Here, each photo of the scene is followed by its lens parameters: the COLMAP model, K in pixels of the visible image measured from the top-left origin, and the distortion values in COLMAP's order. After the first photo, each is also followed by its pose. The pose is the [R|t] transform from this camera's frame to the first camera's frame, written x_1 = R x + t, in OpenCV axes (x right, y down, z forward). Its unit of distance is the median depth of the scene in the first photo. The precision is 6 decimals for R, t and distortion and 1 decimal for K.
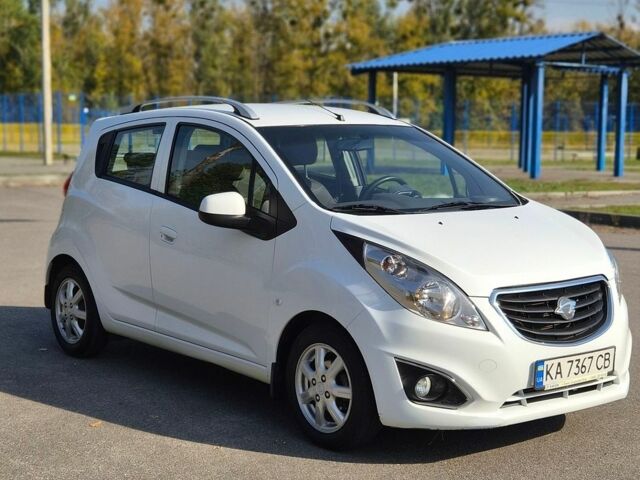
lens RADIAL K [[1130.7, 0, 320.0], [0, 1130.7, 240.0], [0, 0, 1]] dist [0.013954, -0.020870]
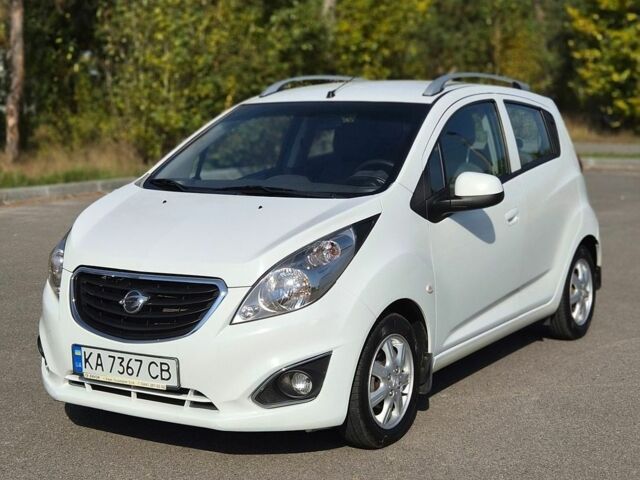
lens RADIAL K [[1130.7, 0, 320.0], [0, 1130.7, 240.0], [0, 0, 1]] dist [0.013954, -0.020870]
pose [[0.353290, 0.104958, -0.929607, 1.122047], [-0.091946, 0.992771, 0.077146, -0.073680], [0.930984, 0.058218, 0.360387, 0.813975]]
